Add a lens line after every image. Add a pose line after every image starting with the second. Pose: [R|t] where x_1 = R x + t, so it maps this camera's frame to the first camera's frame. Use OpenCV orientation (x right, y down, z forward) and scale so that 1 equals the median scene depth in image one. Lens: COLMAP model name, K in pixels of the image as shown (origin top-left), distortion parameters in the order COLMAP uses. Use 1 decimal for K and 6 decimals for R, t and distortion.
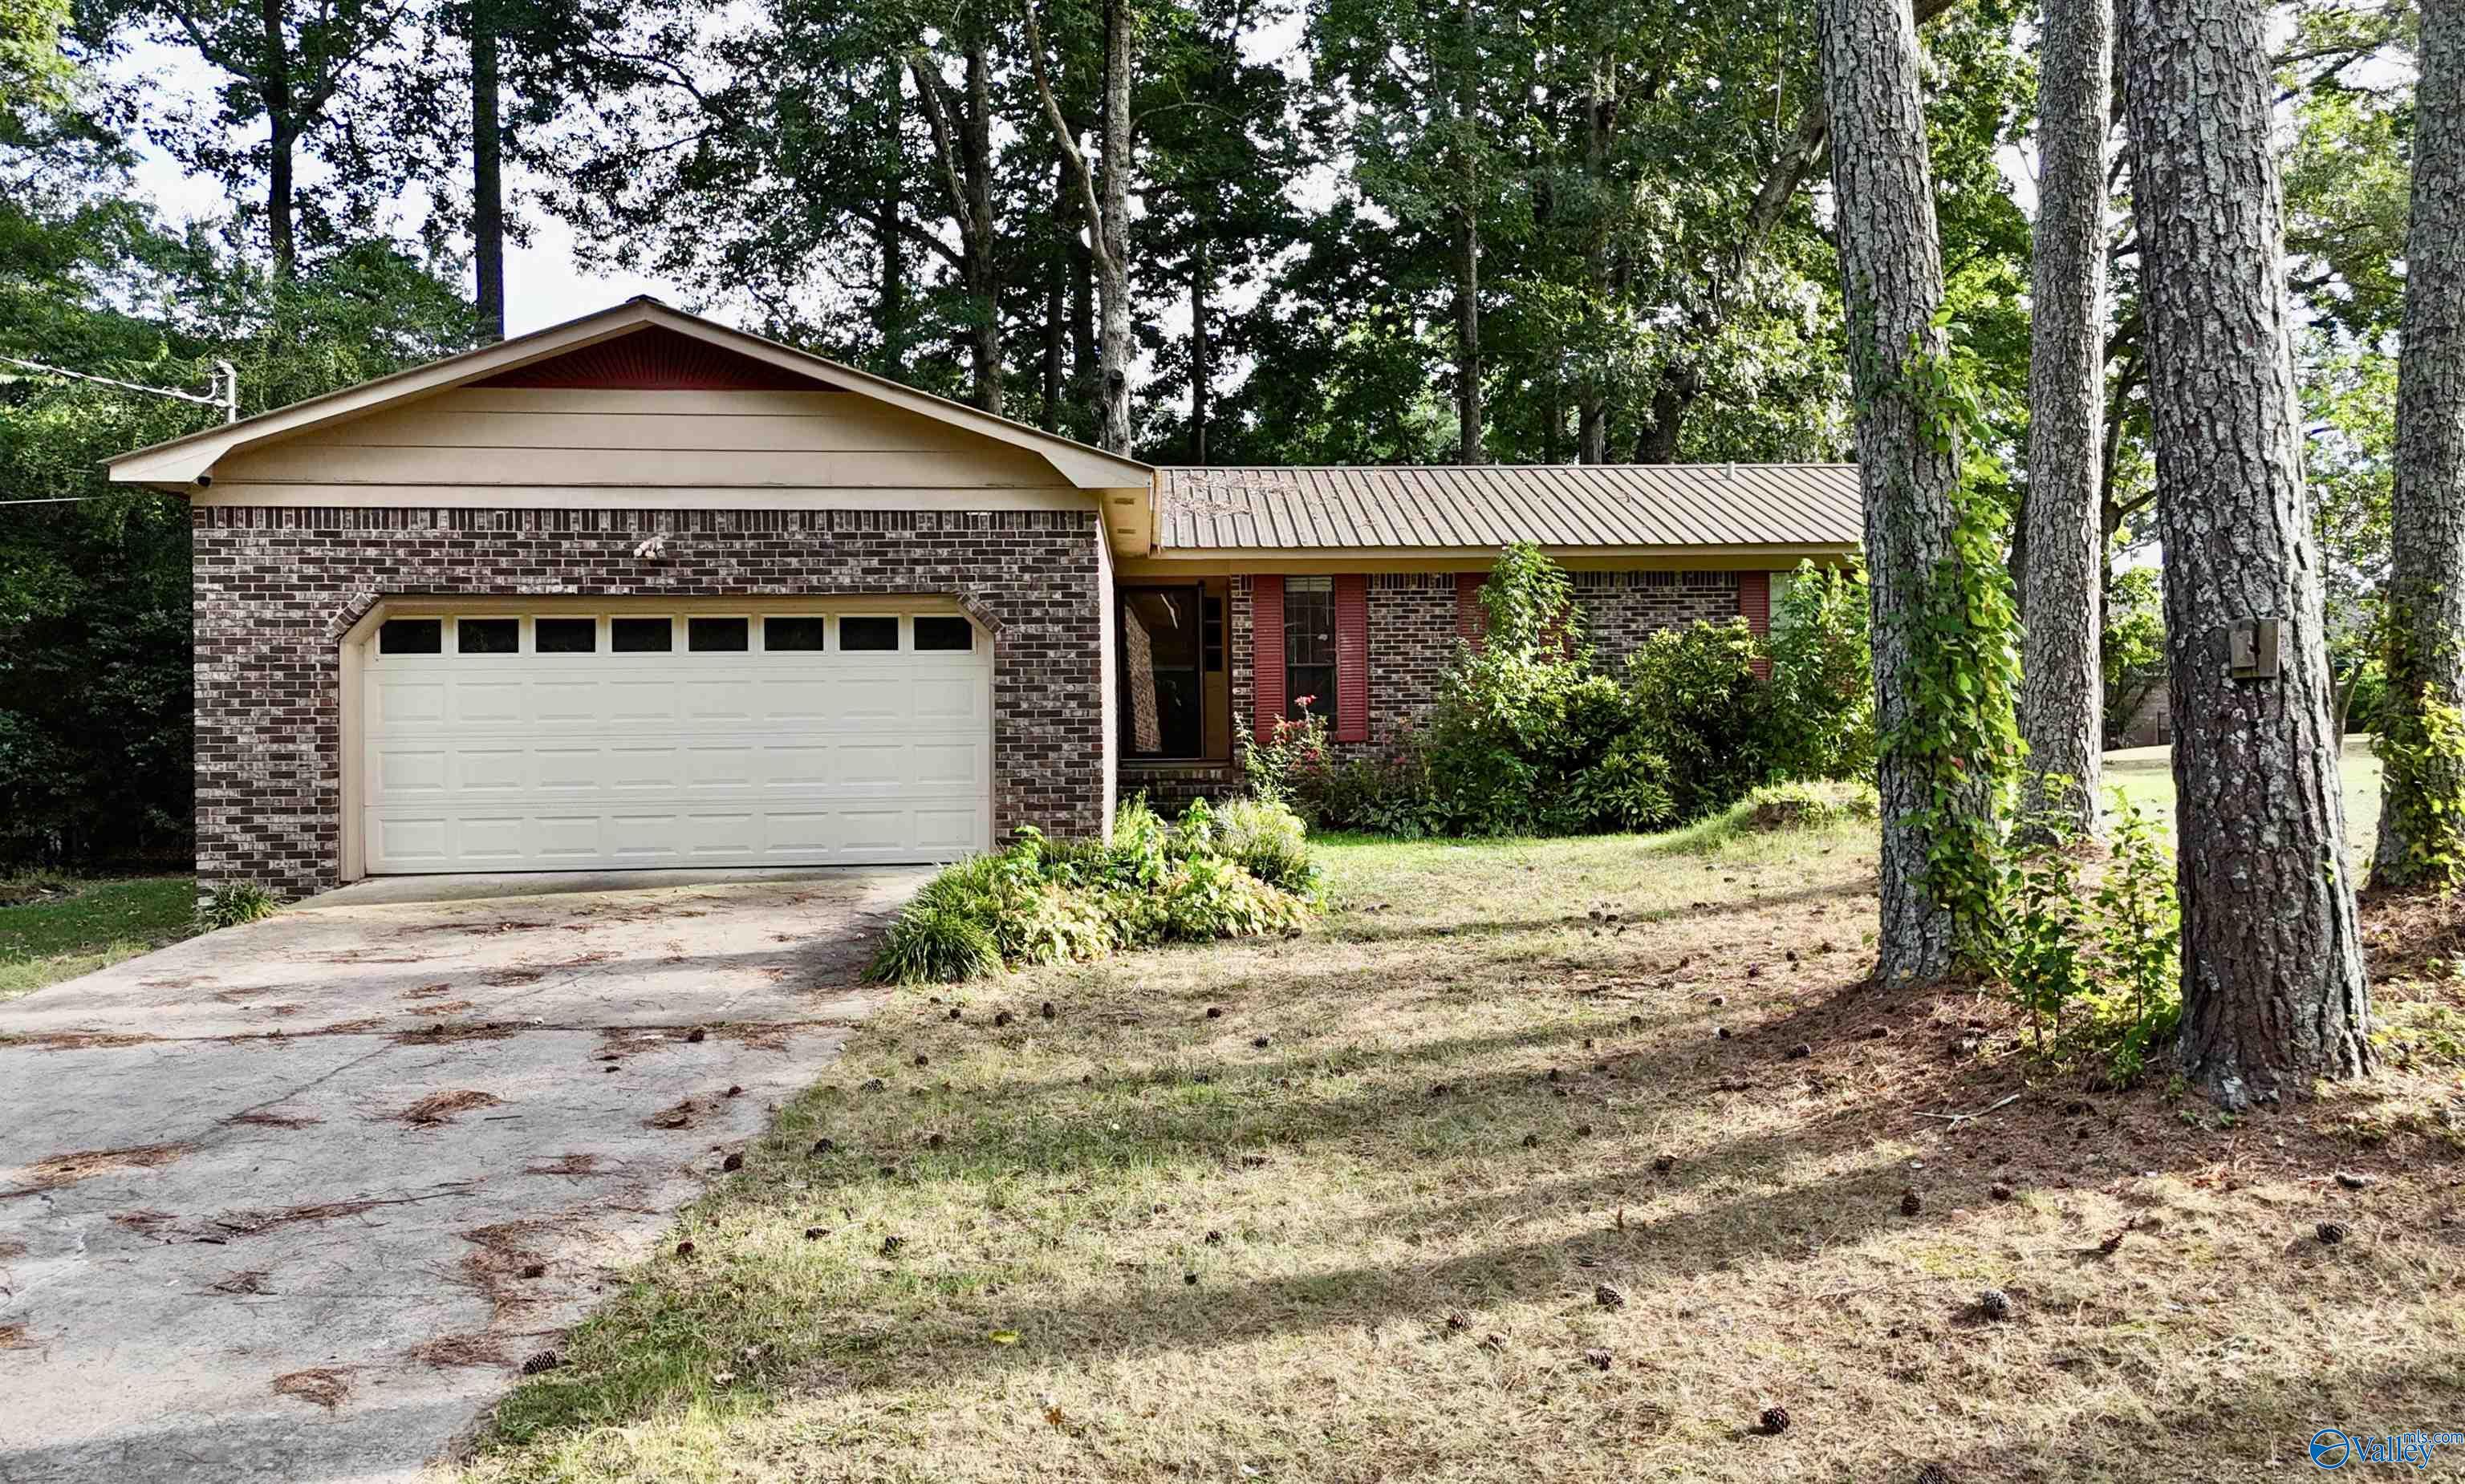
lens RADIAL K [[2021.3, 0, 1325.3], [0, 2021.3, 747.3], [0, 0, 1]] dist [0.103052, -0.110387]
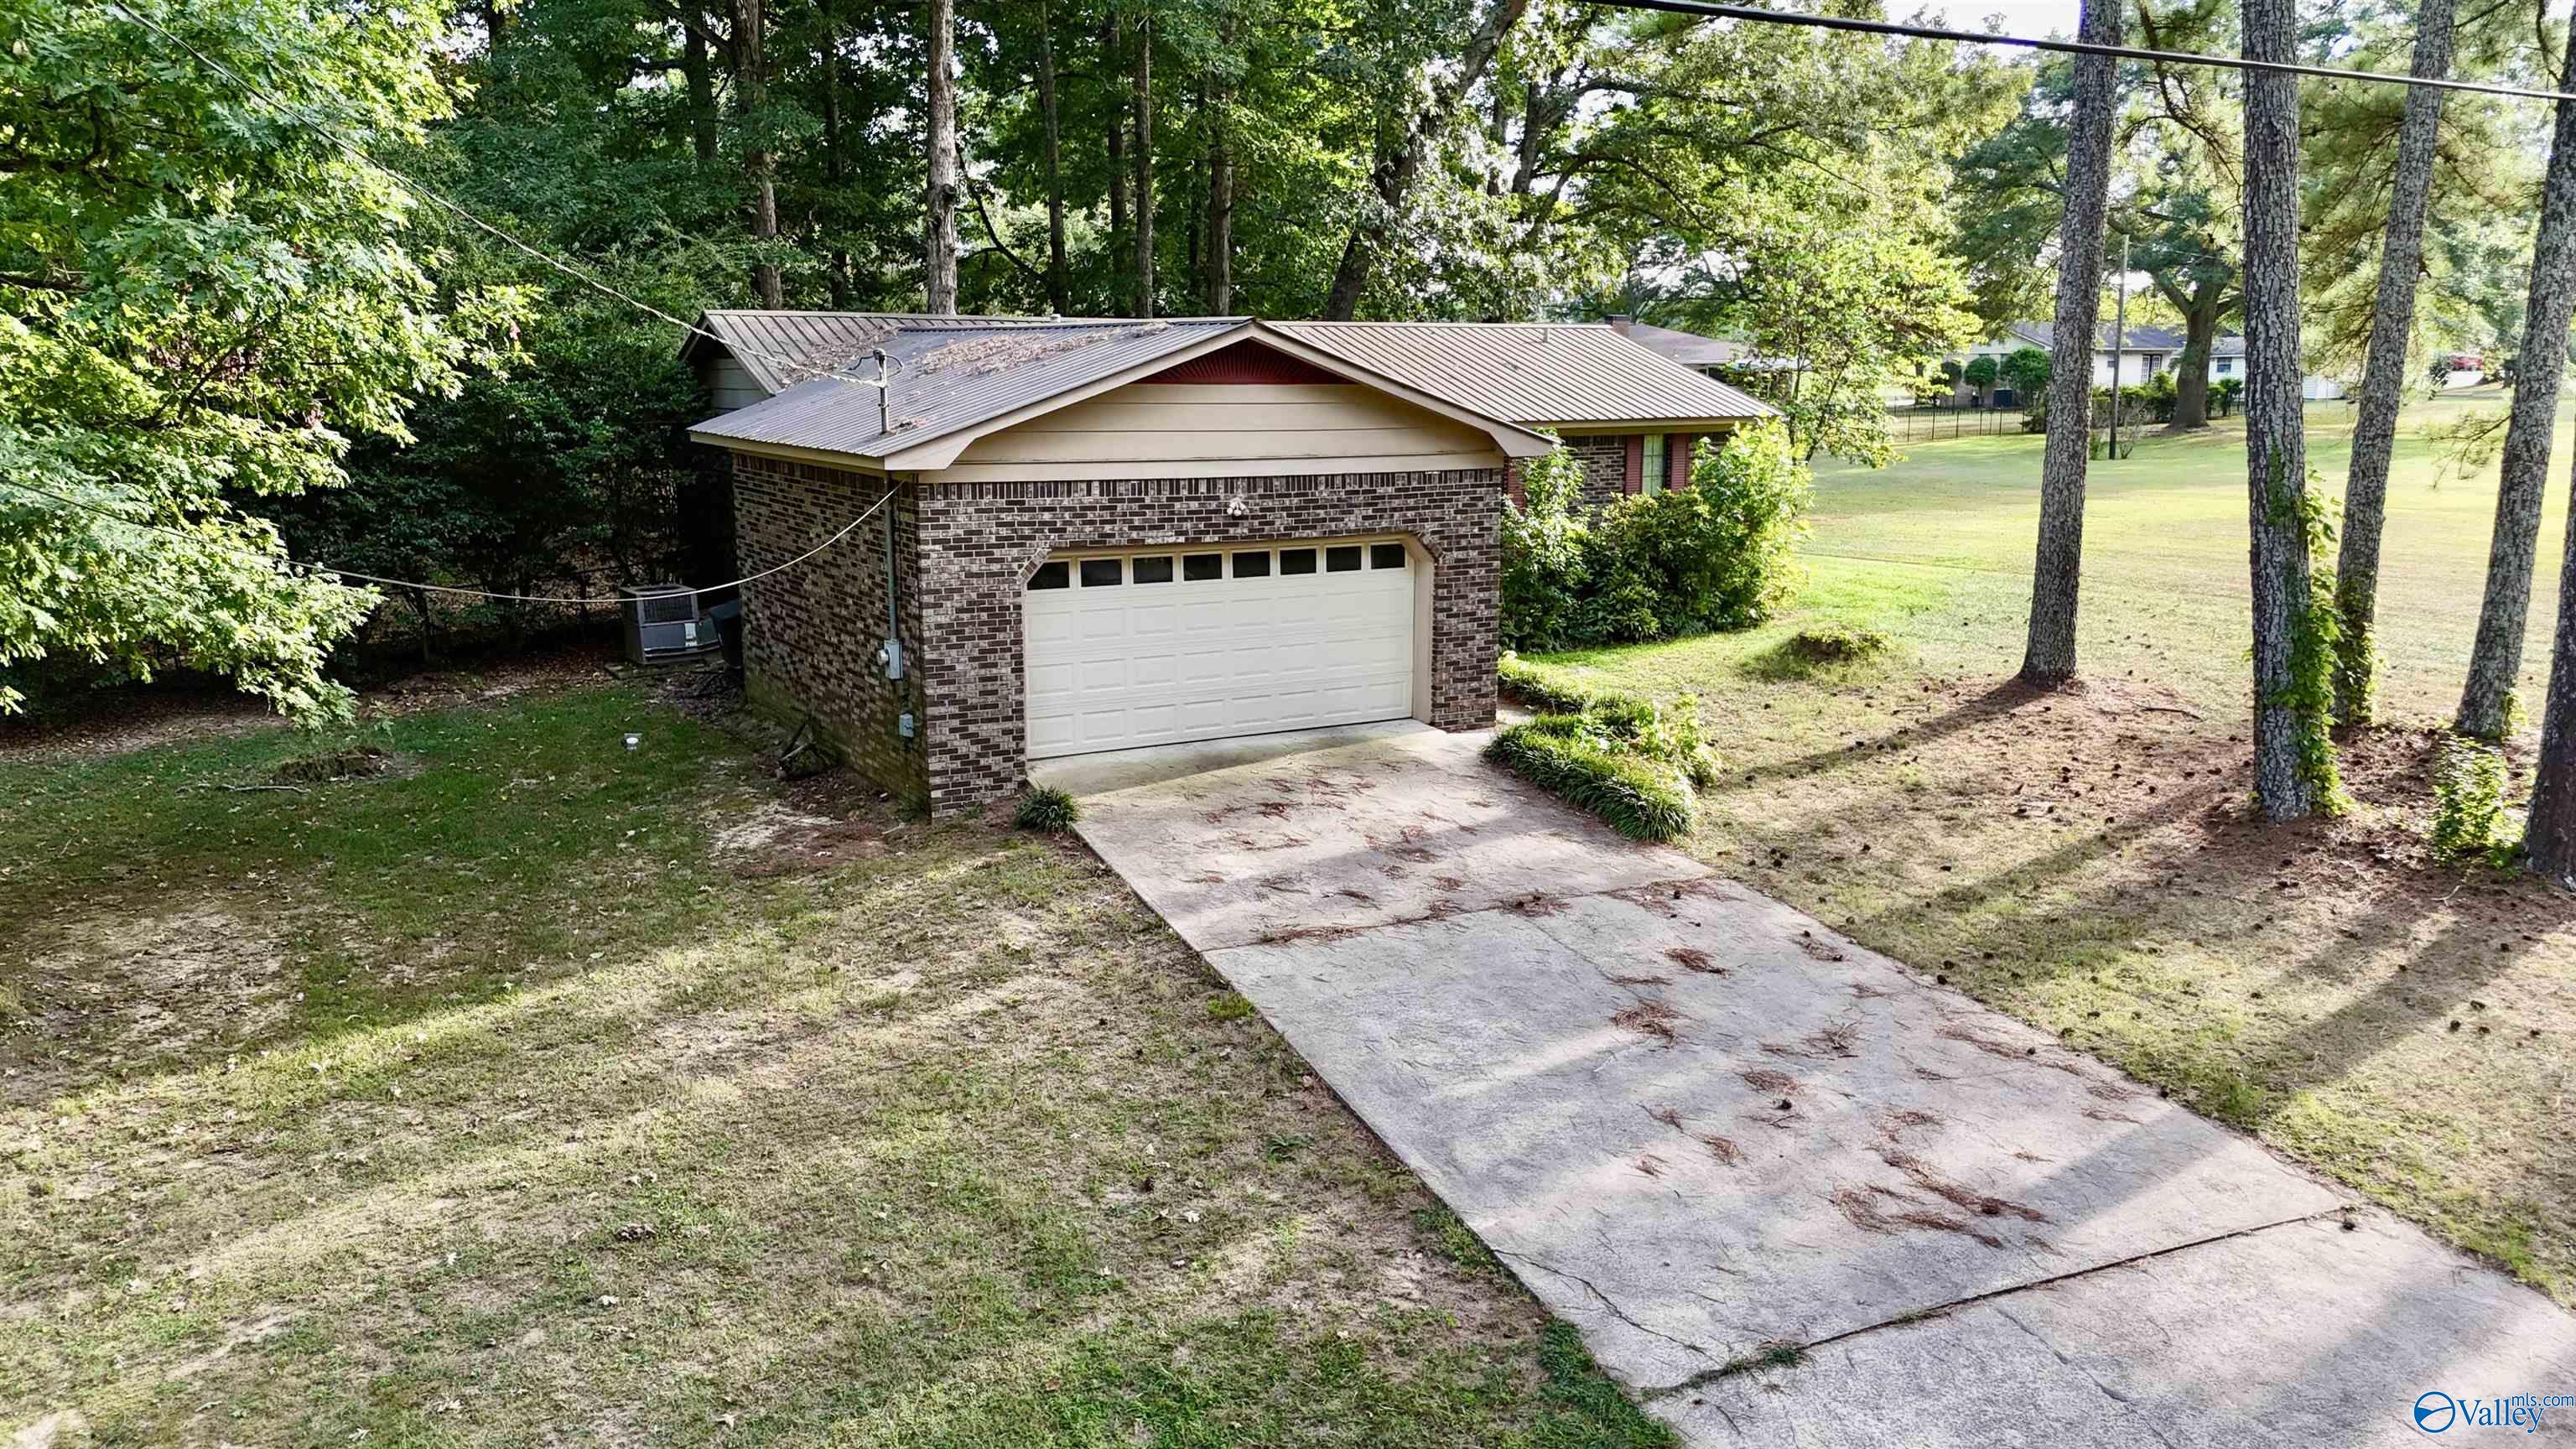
lens RADIAL K [[1922.4, 0, 1305.8], [0, 1922.4, 733.9], [0, 0, 1]] dist [0.182707, -0.432524]
pose [[0.896755, -0.069323, 0.437065, -0.840338], [-0.013075, 0.983072, 0.182752, -0.180648], [-0.442335, -0.169598, 0.880668, -0.150070]]
